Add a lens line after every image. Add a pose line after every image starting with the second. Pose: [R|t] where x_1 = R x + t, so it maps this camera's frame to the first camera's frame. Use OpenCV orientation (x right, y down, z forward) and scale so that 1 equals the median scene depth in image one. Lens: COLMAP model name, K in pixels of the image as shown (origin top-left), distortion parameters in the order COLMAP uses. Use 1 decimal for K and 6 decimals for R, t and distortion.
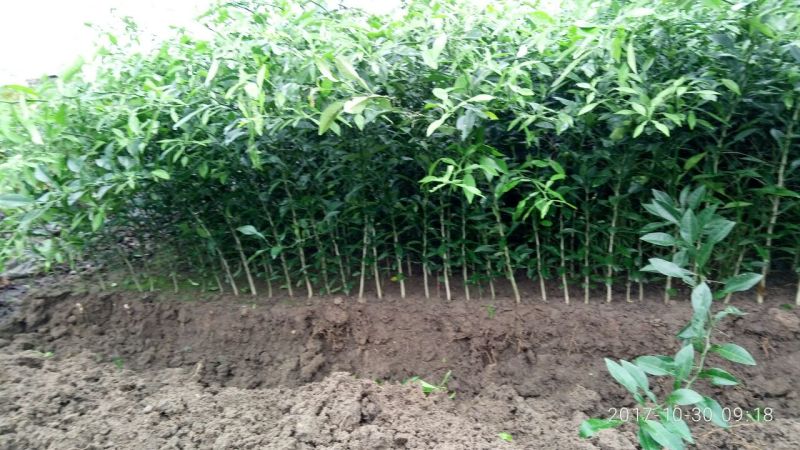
lens RADIAL K [[591.3, 0, 403.4], [0, 591.3, 218.4], [0, 0, 1]] dist [0.037003, -0.028863]
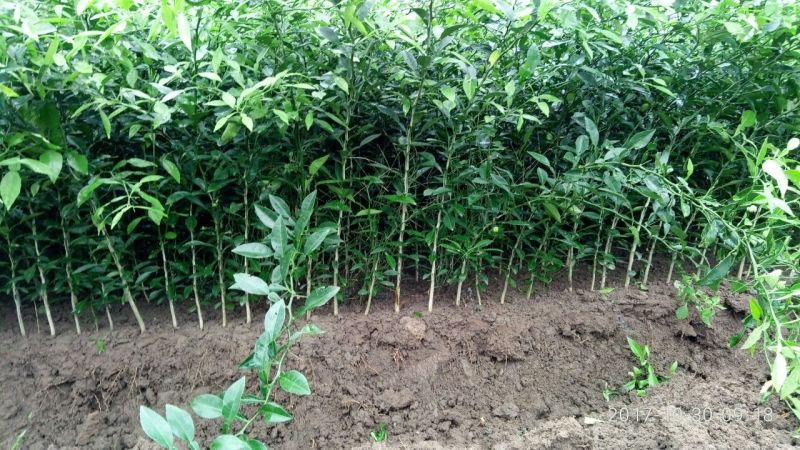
lens RADIAL K [[591.3, 0, 409.9], [0, 591.3, 218.4], [0, 0, 1]] dist [0.037003, -0.028863]
pose [[0.923839, -0.008919, 0.382677, 0.233183], [0.017116, 0.999691, -0.018020, 0.004882], [-0.382398, 0.023197, 0.923707, 0.083903]]
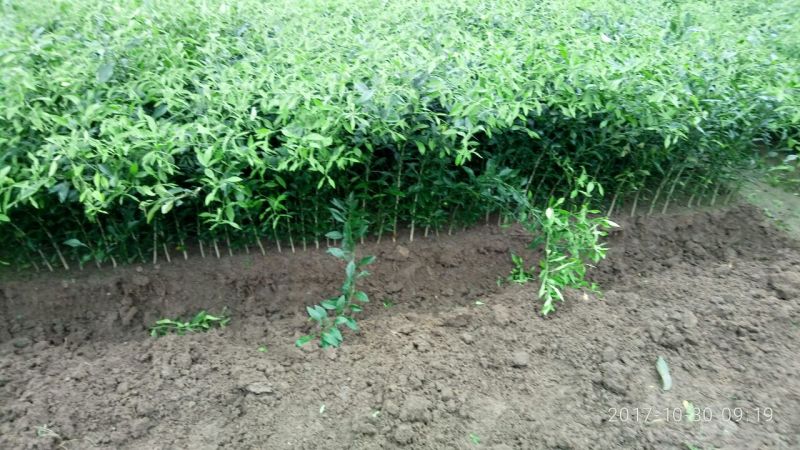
lens RADIAL K [[591.3, 0, 409.1], [0, 591.3, 221.8], [0, 0, 1]] dist [0.037003, -0.028863]
pose [[0.906410, -0.124314, 0.403692, -0.093766], [0.012979, 0.963457, 0.267548, -0.392322], [-0.422200, -0.237269, 0.874900, -0.593277]]
